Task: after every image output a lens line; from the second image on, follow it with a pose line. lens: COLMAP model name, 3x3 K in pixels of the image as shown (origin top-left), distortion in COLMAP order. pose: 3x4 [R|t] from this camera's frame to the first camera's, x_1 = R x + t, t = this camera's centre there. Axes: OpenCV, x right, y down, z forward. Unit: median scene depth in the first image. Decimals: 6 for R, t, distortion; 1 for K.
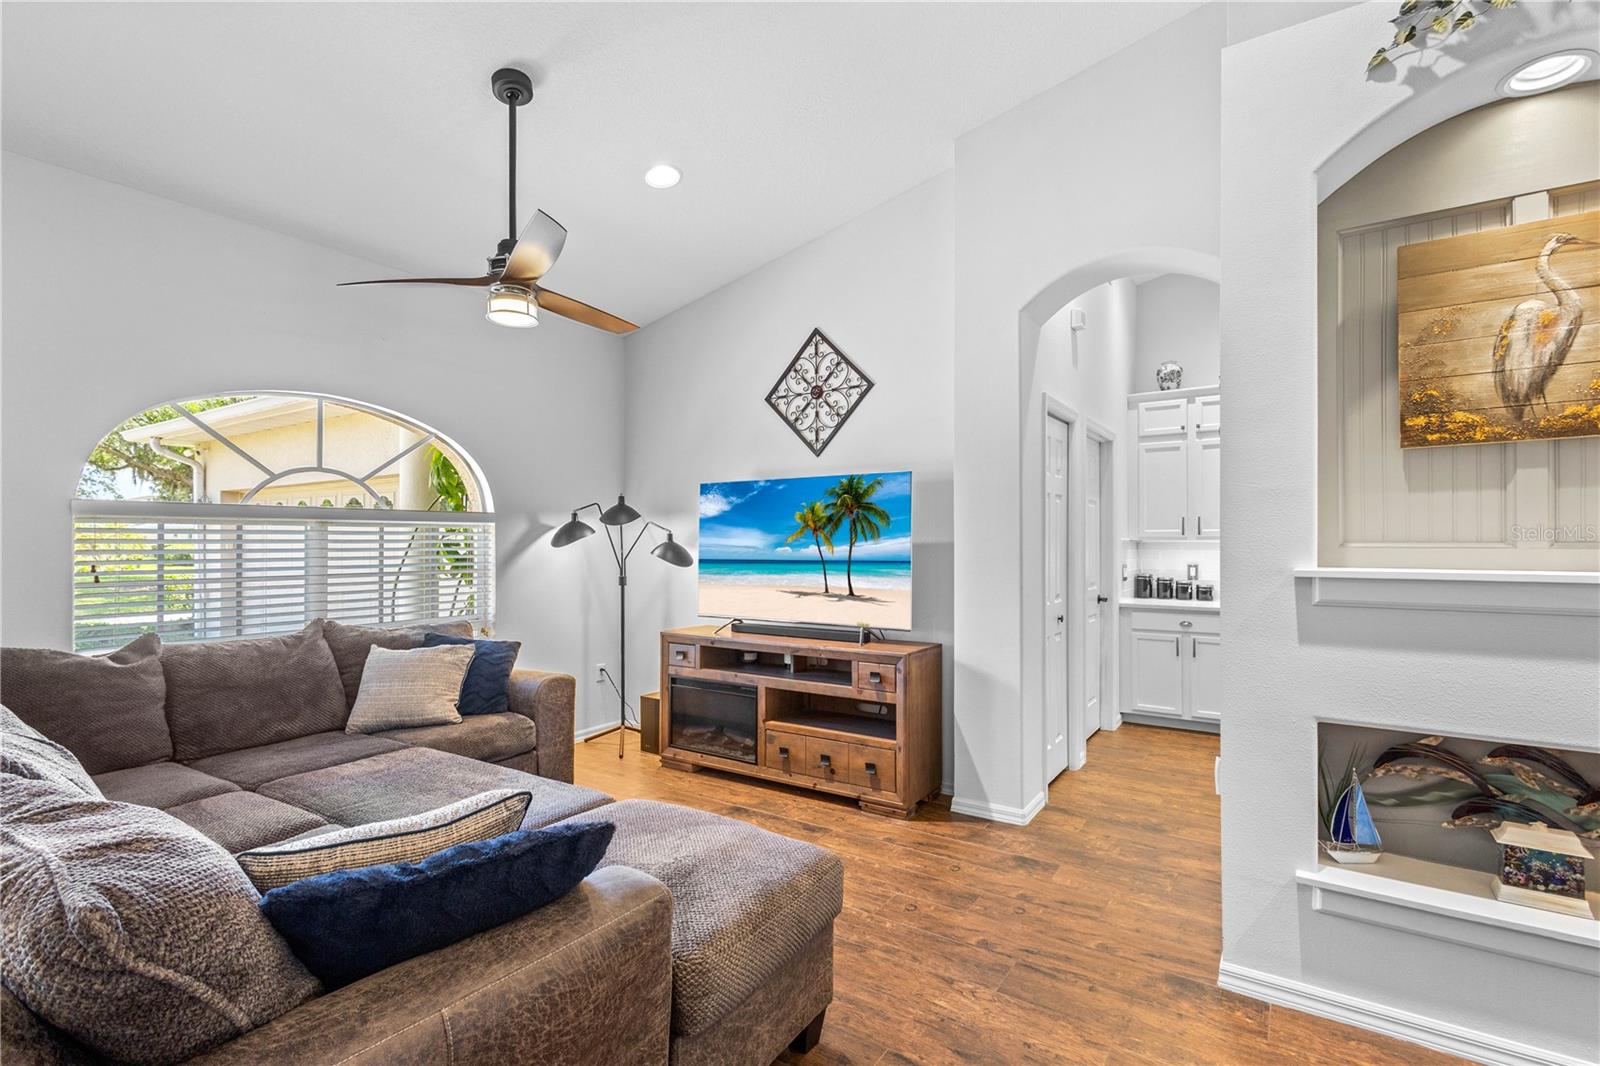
lens RADIAL K [[743.9, 0, 803.8], [0, 743.9, 539.4], [0, 0, 1]] dist [0.003716, -0.000059]
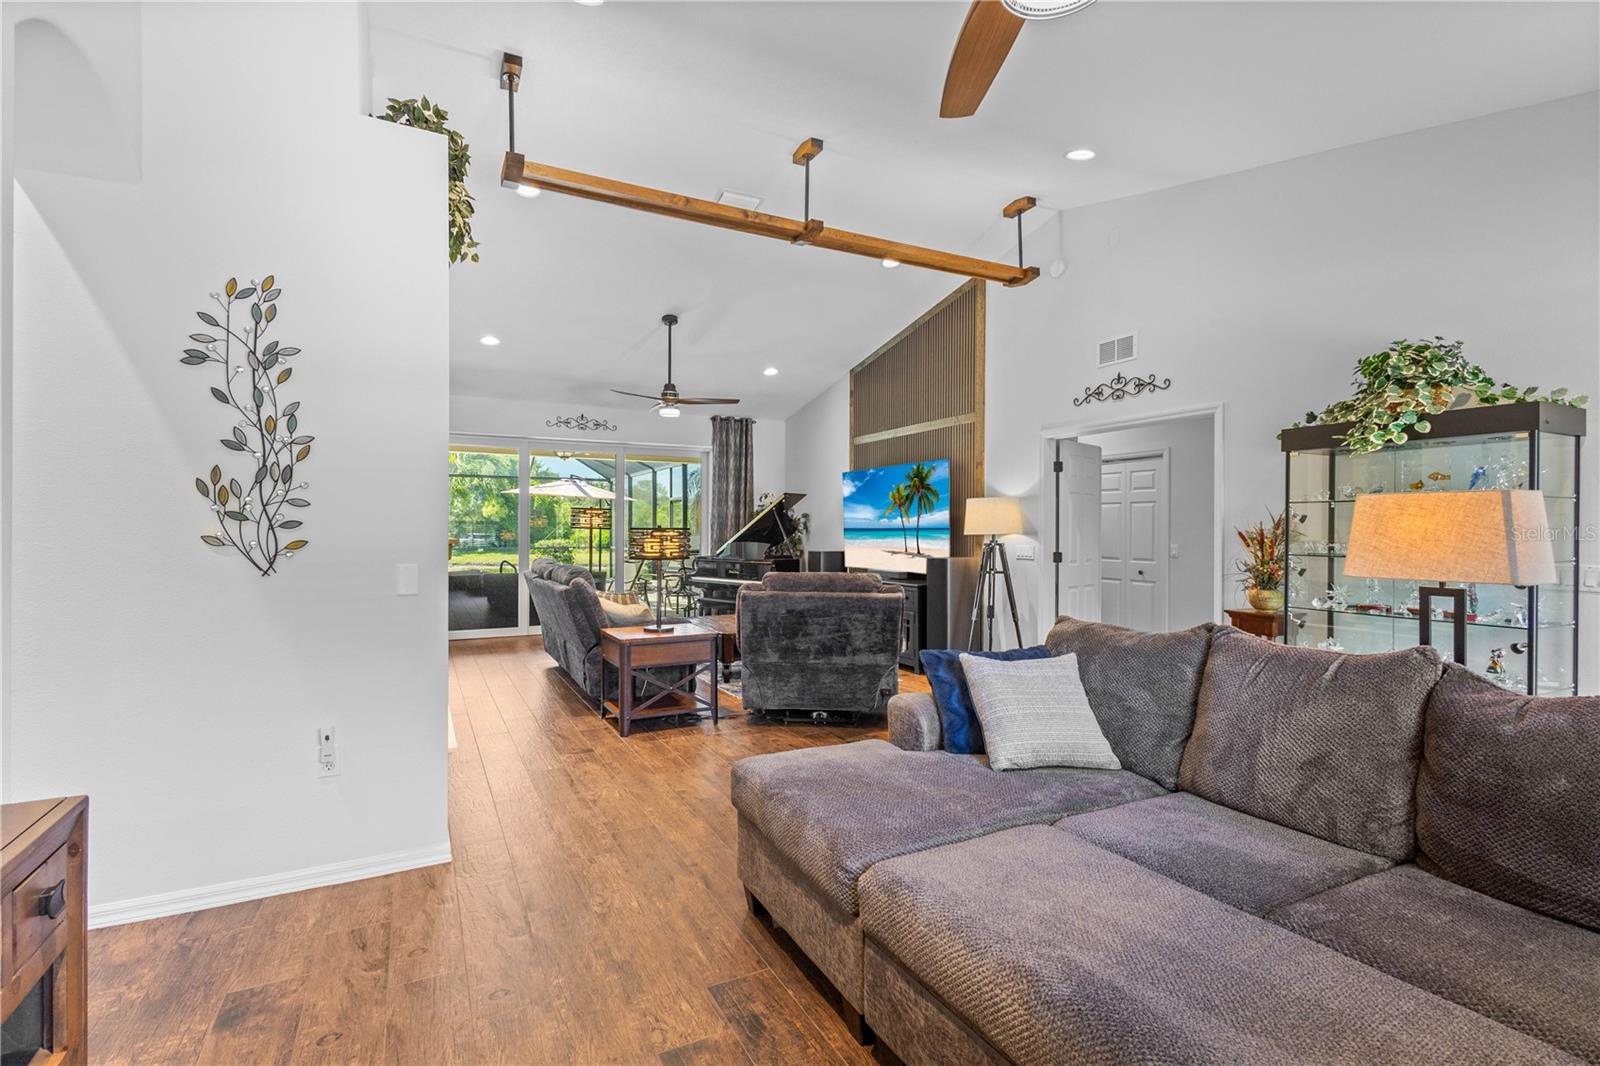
lens RADIAL K [[749.1, 0, 794.5], [0, 749.1, 525.5], [0, 0, 1]] dist [0.015748, -0.000021]
pose [[-0.872009, -0.000742, 0.489490, -0.632252], [-0.005076, 0.999959, -0.007526, 0.018604], [-0.489464, -0.009048, -0.871977, 1.930793]]
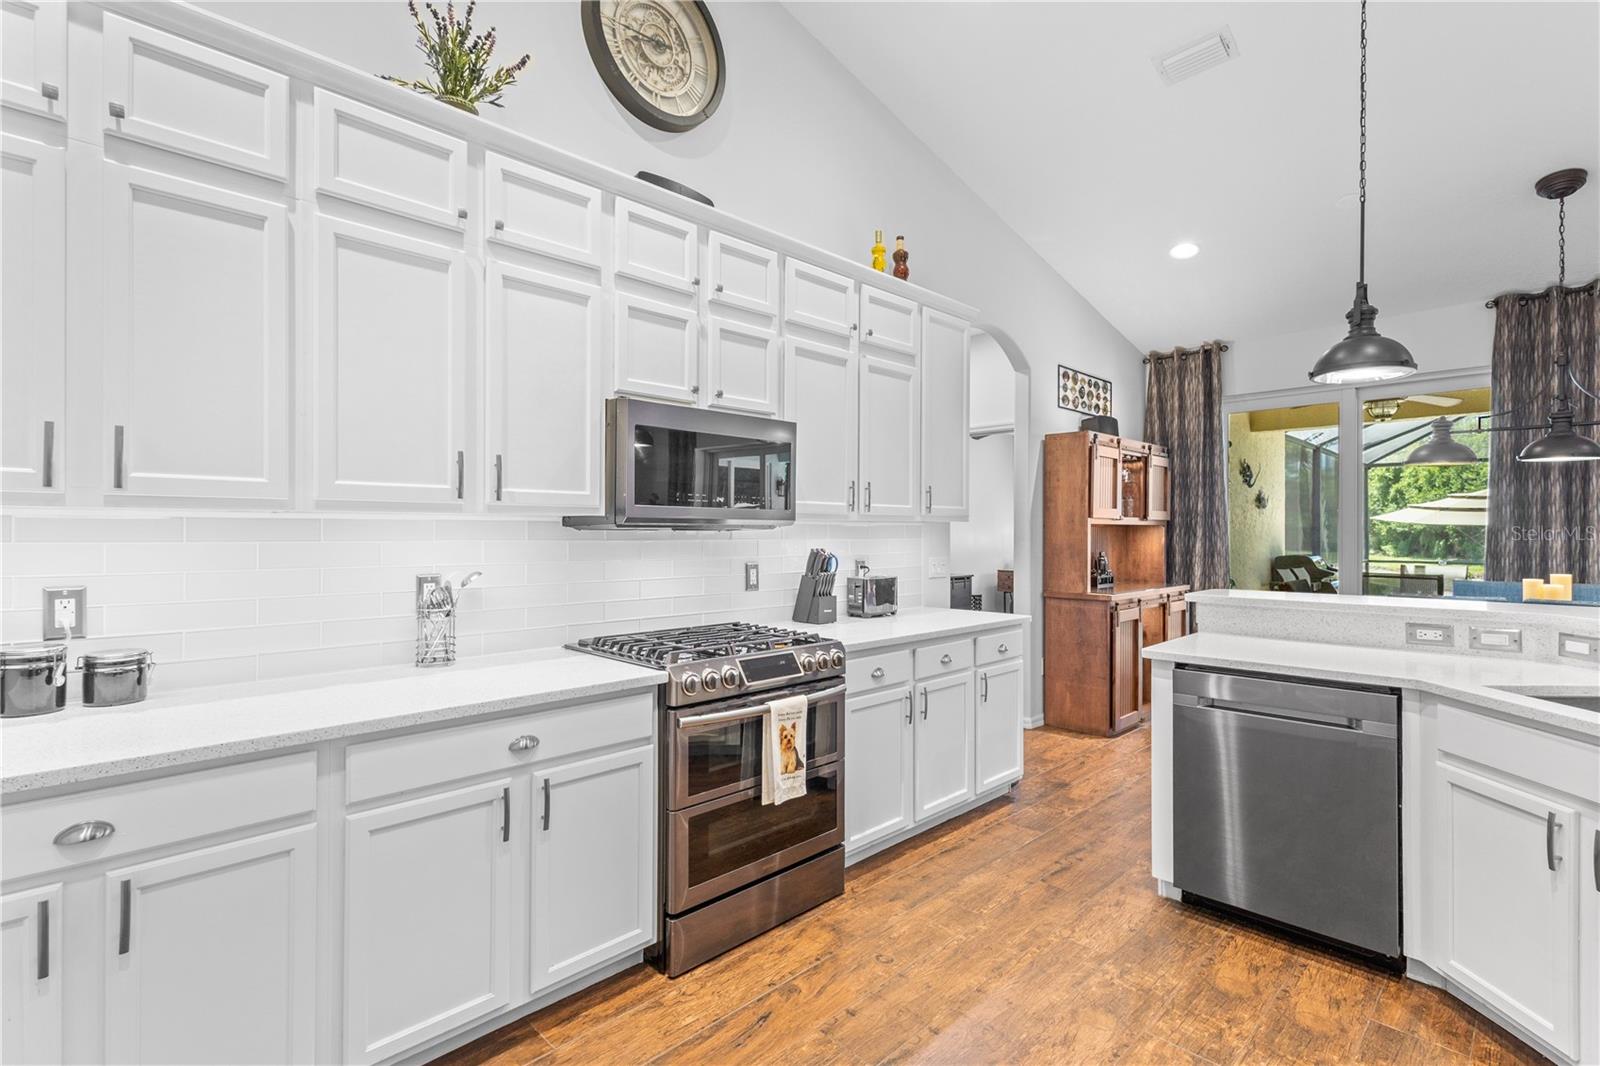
lens RADIAL K [[748.2, 0, 800.3], [0, 748.2, 530.4], [0, 0, 1]] dist [0.011996, -0.000309]
pose [[0.200863, 0.003294, 0.979614, 0.748613], [-0.005346, 0.999983, -0.002266, 0.023053], [-0.979605, -0.004782, 0.200878, 1.722565]]
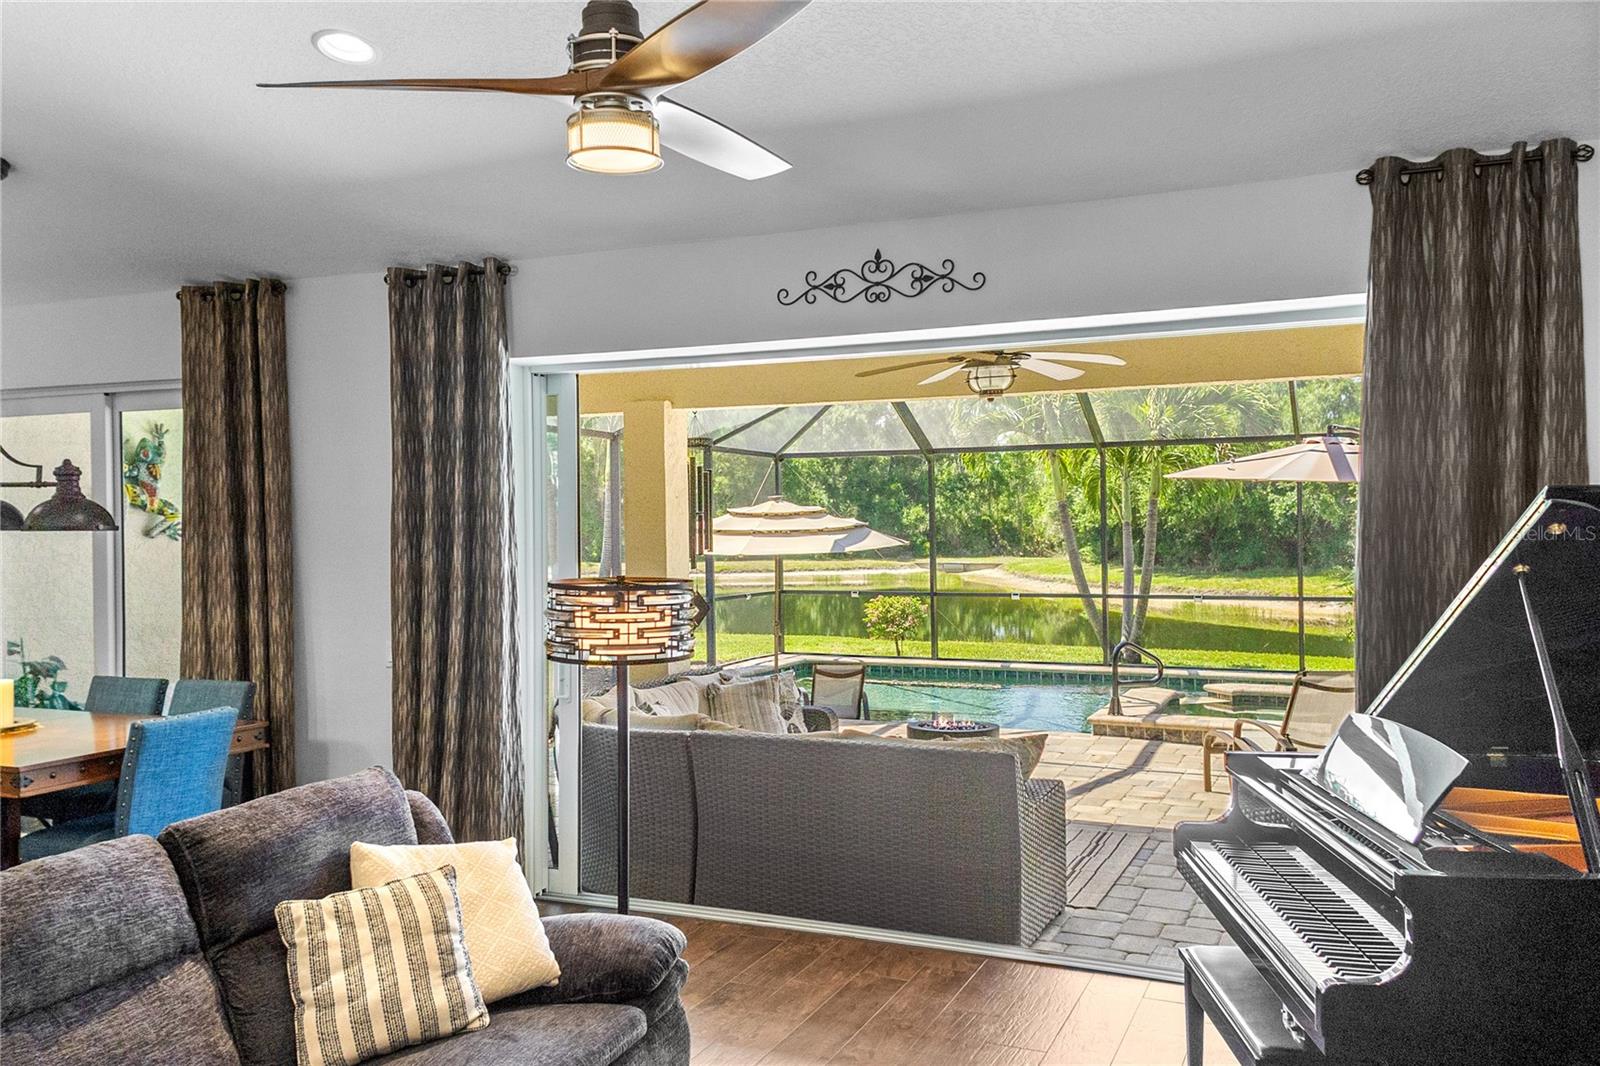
lens RADIAL K [[1283.7, 0, 804.8], [0, 1283.7, 541.3], [0, 0, 1]] dist [0.197496, -0.254101]
pose [[-0.179958, -0.010044, 0.983623, 0.263874], [0.004482, 0.999929, 0.011031, -0.152800], [-0.983664, 0.006394, -0.179900, -0.628140]]
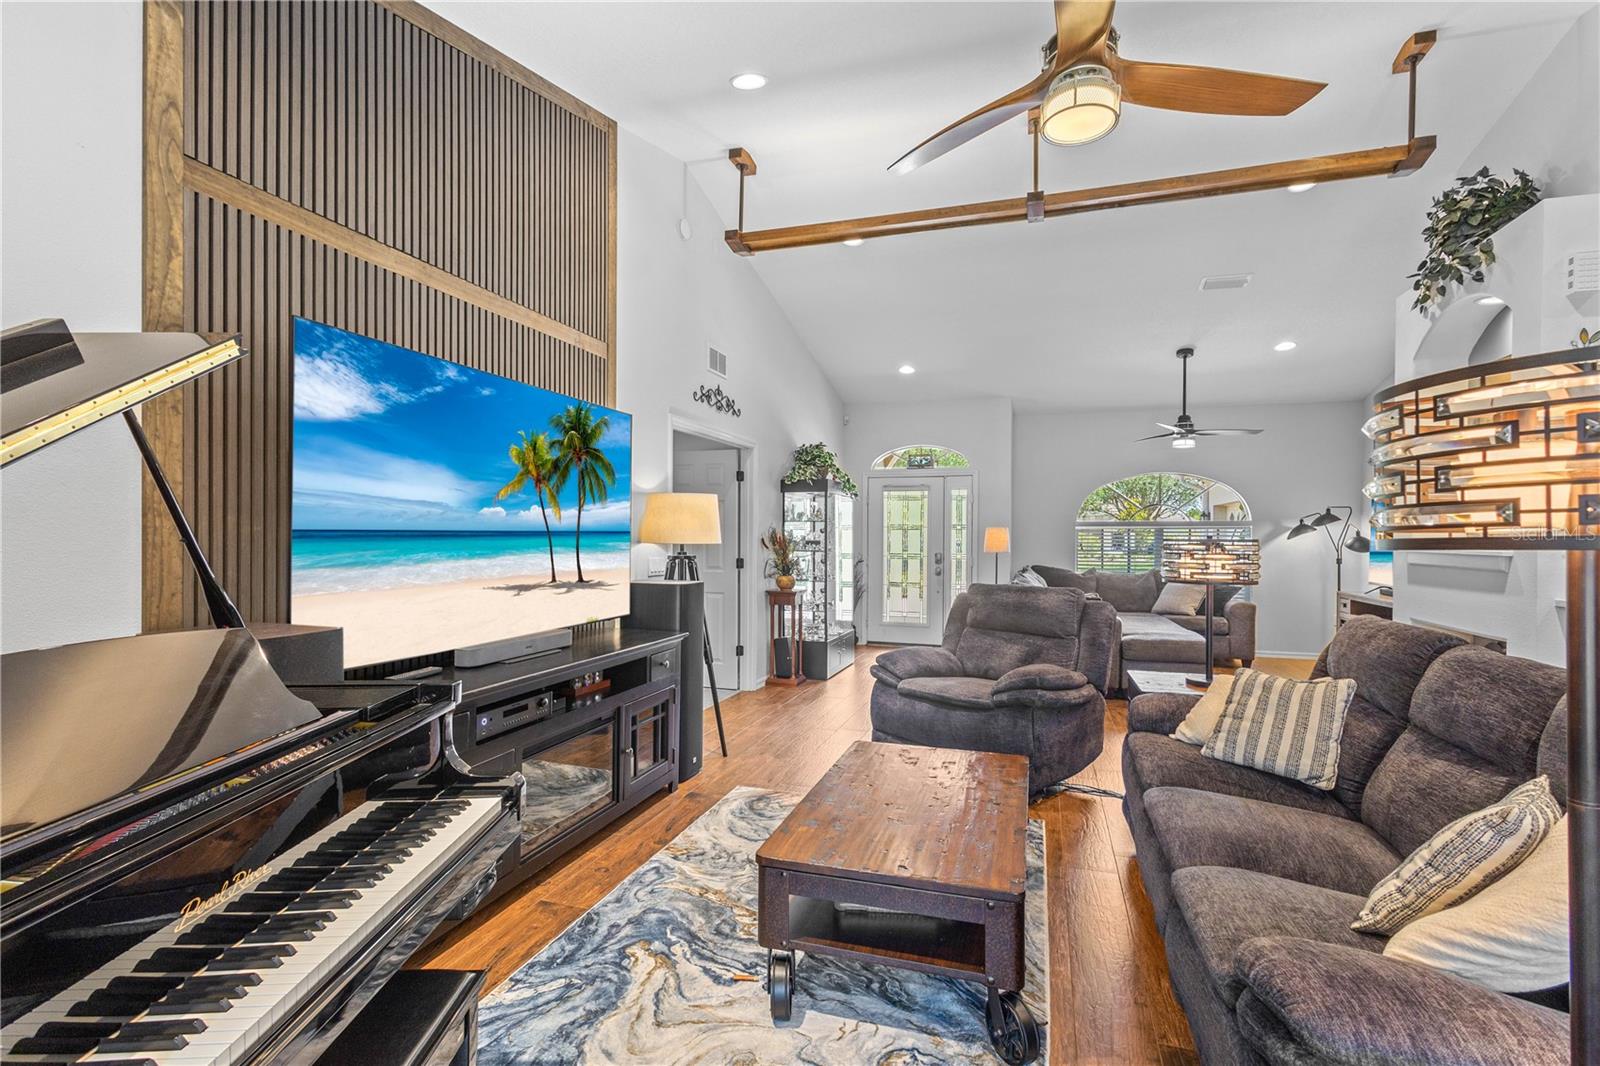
lens RADIAL K [[748.5, 0, 799.4], [0, 748.5, 533.7], [0, 0, 1]] dist [0.014726, -0.000729]
pose [[0.272311, -0.002146, -0.962207, 2.245584], [-0.002411, 0.999993, -0.002912, 0.008809], [0.962206, 0.003113, 0.272304, -1.235418]]
